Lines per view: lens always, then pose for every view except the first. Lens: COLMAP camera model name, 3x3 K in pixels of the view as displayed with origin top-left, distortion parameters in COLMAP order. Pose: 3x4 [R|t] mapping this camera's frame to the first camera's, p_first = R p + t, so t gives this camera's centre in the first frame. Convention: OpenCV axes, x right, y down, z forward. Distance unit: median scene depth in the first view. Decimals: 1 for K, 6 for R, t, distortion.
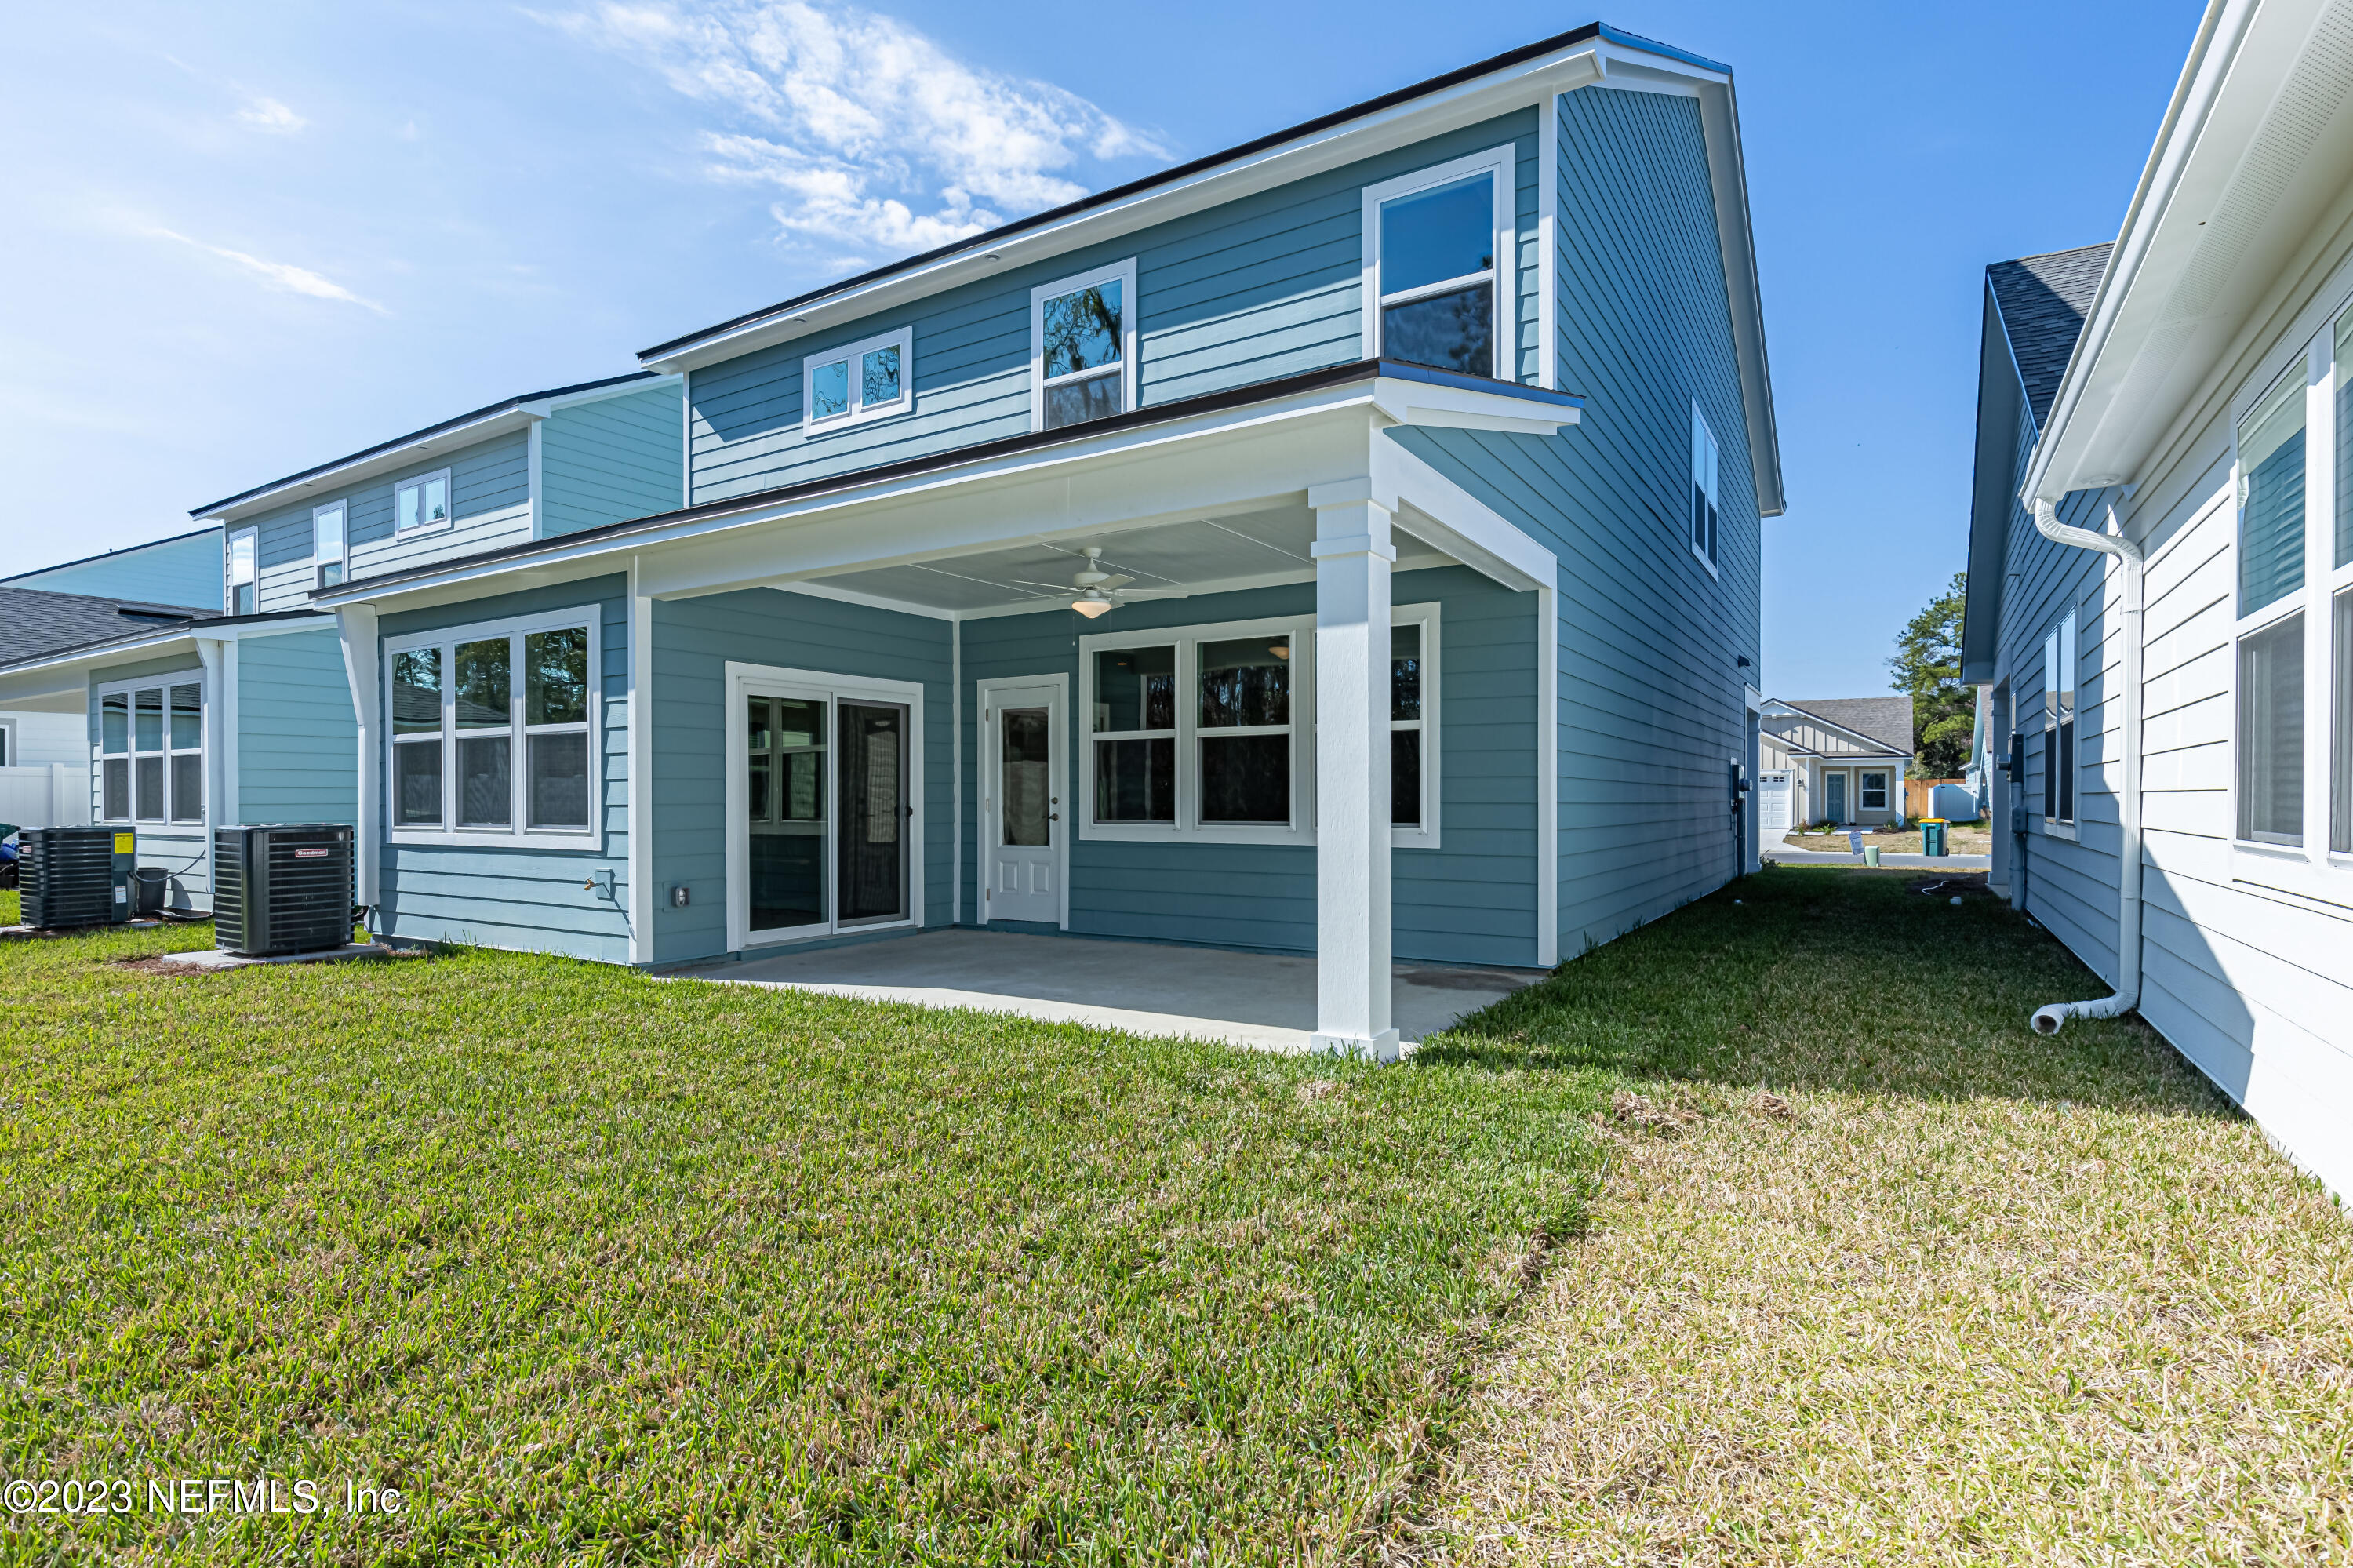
lens RADIAL K [[1143.7, 0, 1185.3], [0, 1143.7, 798.7], [0, 0, 1]] dist [-0.004253, -0.000663]
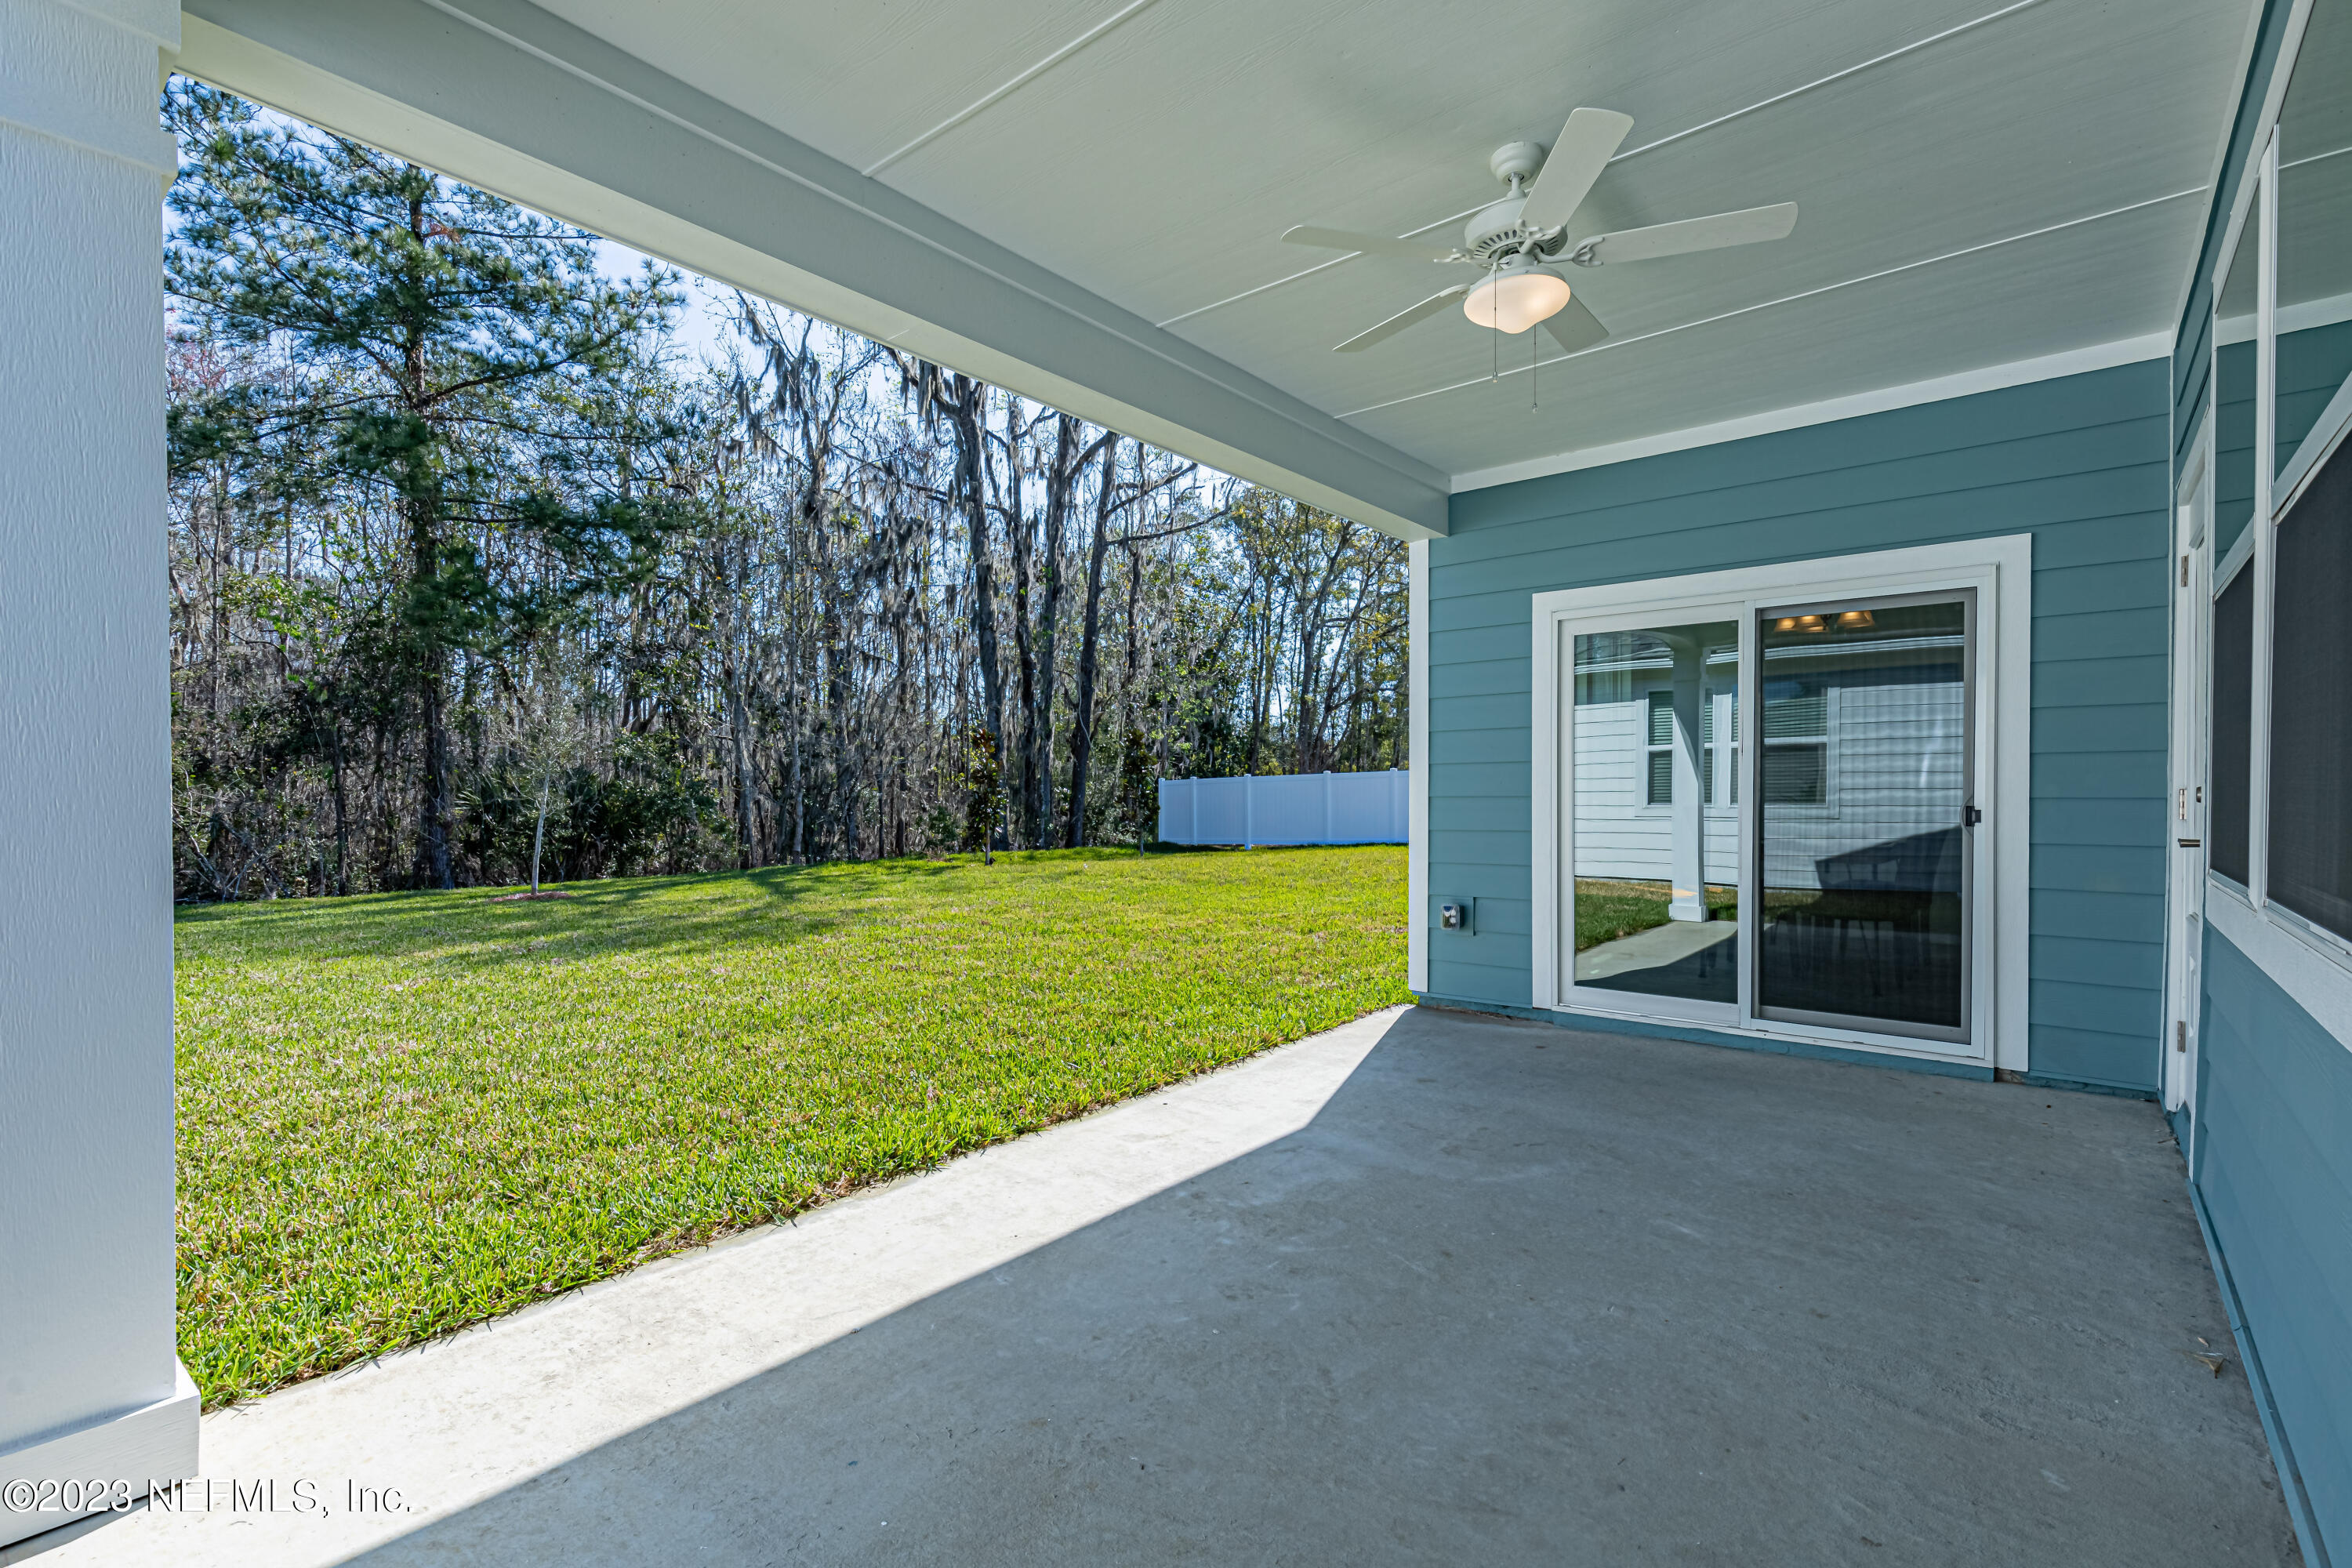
lens RADIAL K [[1062.2, 0, 1183.4], [0, 1062.2, 802.8], [0, 0, 1]] dist [0.009168, -0.001251]
pose [[-0.115607, 0.013397, -0.993205, 0.239833], [-0.000056, 0.999909, 0.013494, -0.000324], [0.993295, 0.001616, -0.115596, 0.750955]]
